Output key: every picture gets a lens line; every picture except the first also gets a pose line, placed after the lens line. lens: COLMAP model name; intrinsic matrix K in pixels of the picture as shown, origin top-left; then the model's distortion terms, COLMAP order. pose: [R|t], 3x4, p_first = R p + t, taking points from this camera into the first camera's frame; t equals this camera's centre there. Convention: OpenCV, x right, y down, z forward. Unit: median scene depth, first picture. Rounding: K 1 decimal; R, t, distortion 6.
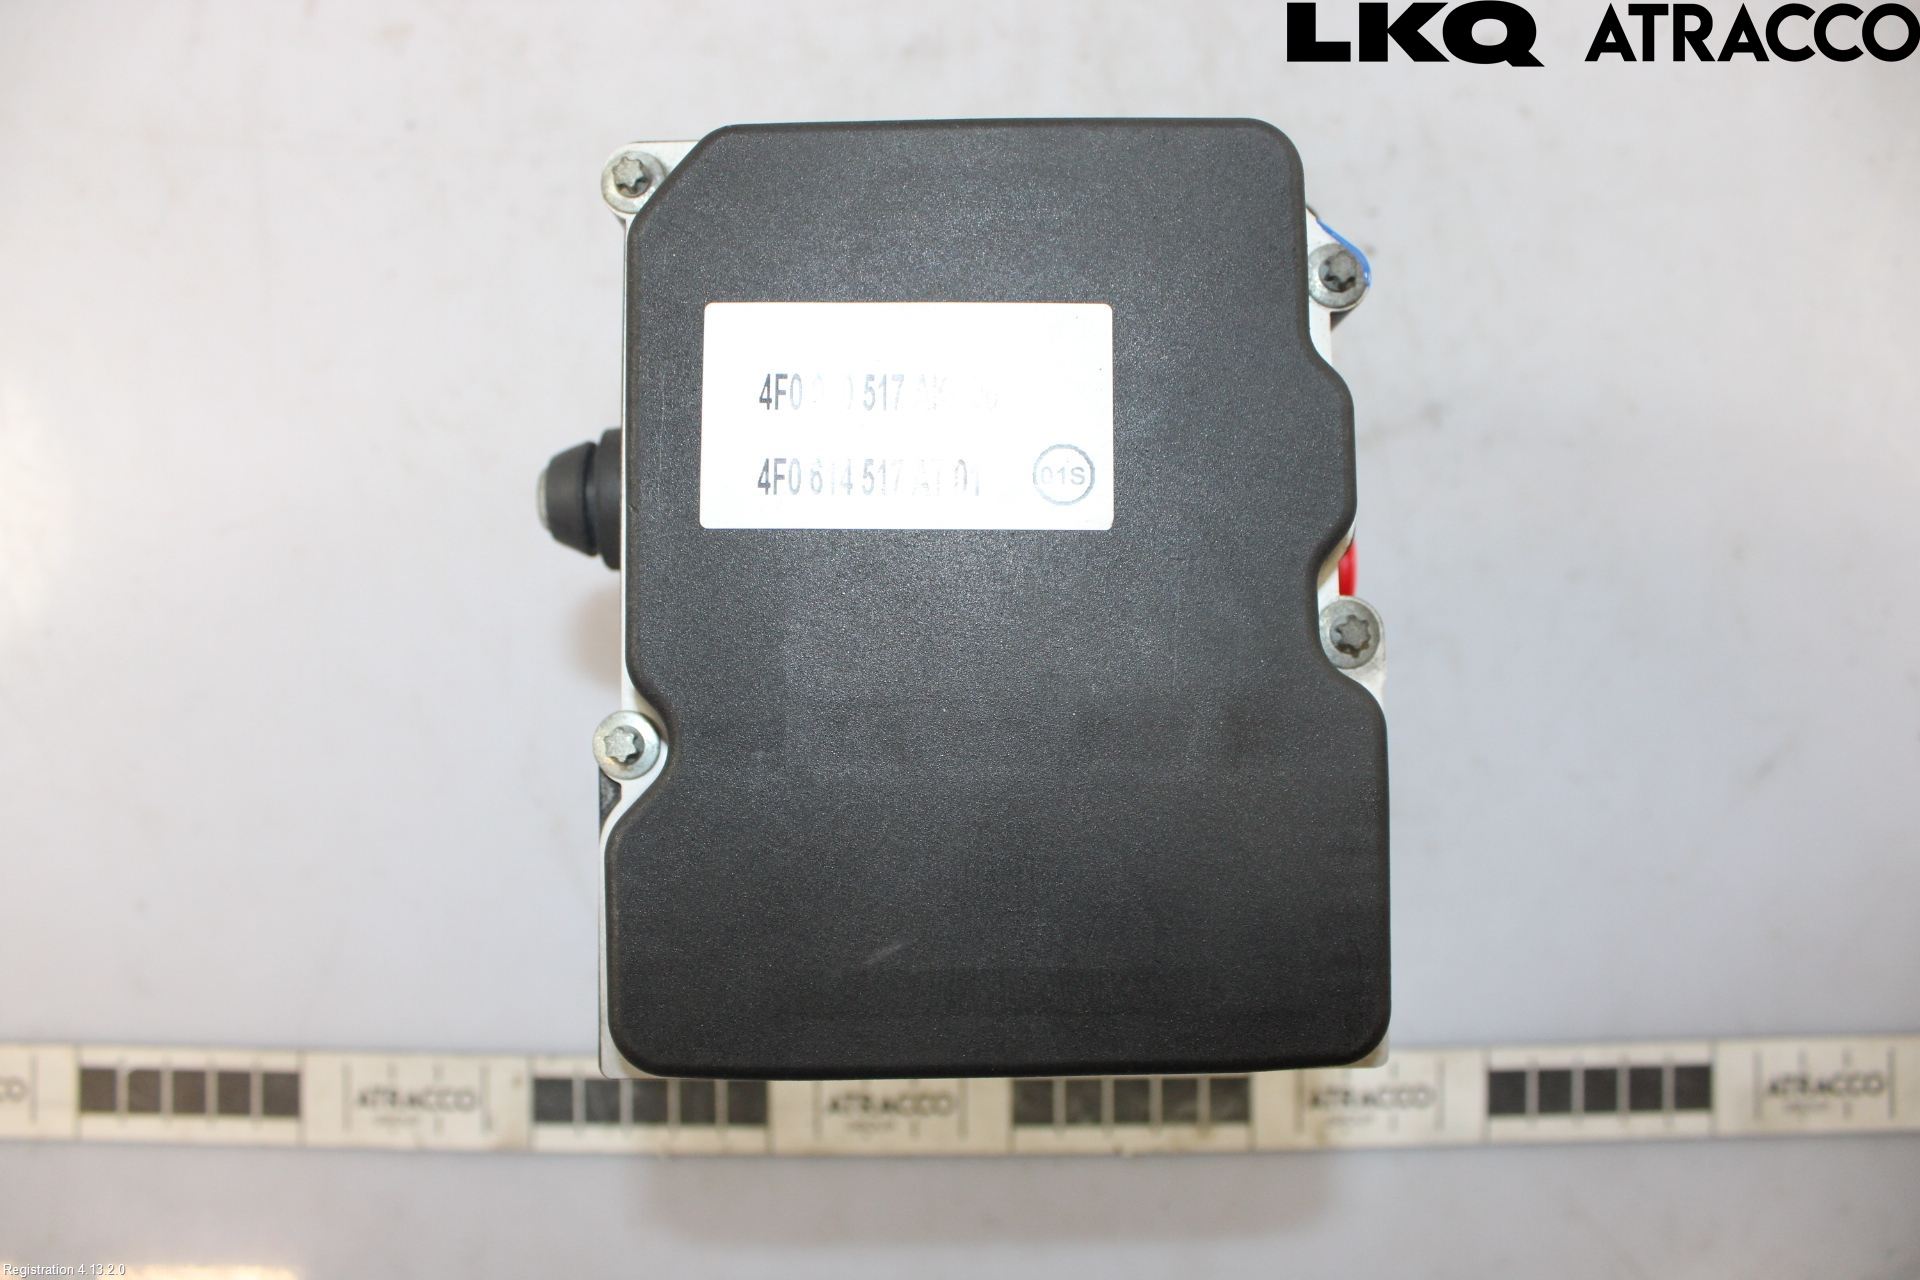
lens RADIAL K [[1592.3, 0, 963.3], [0, 1592.3, 638.9], [0, 0, 1]] dist [-0.070887, 0.000330]
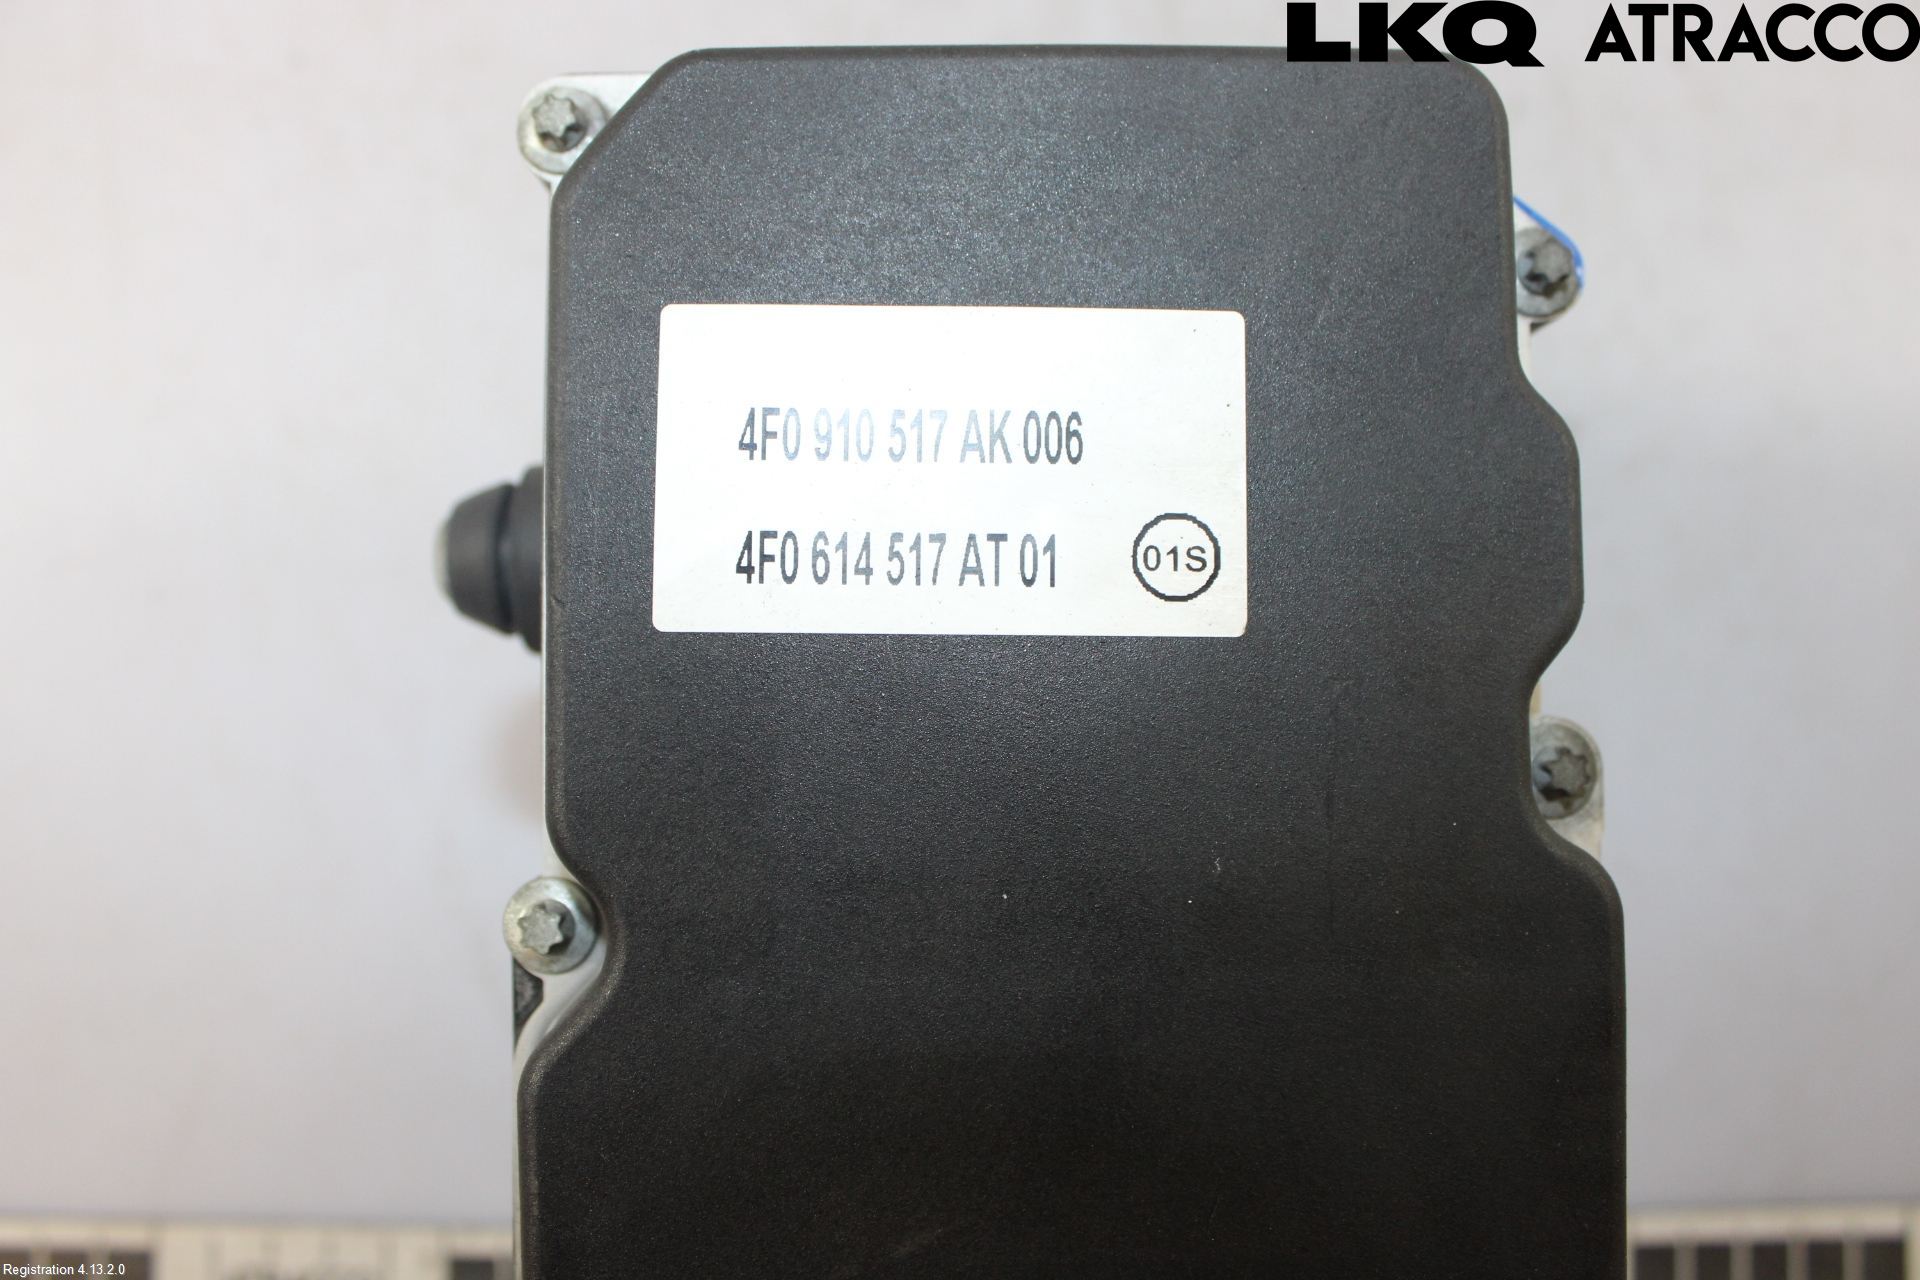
lens RADIAL K [[1679.0, 0, 968.9], [0, 1679.0, 649.1], [0, 0, 1]] dist [-0.106310, 0.064102]
pose [[0.999778, 0.004675, 0.020522, -0.036077], [-0.005082, 0.999790, 0.019834, -0.065185], [-0.020425, -0.019934, 0.999593, 0.225599]]
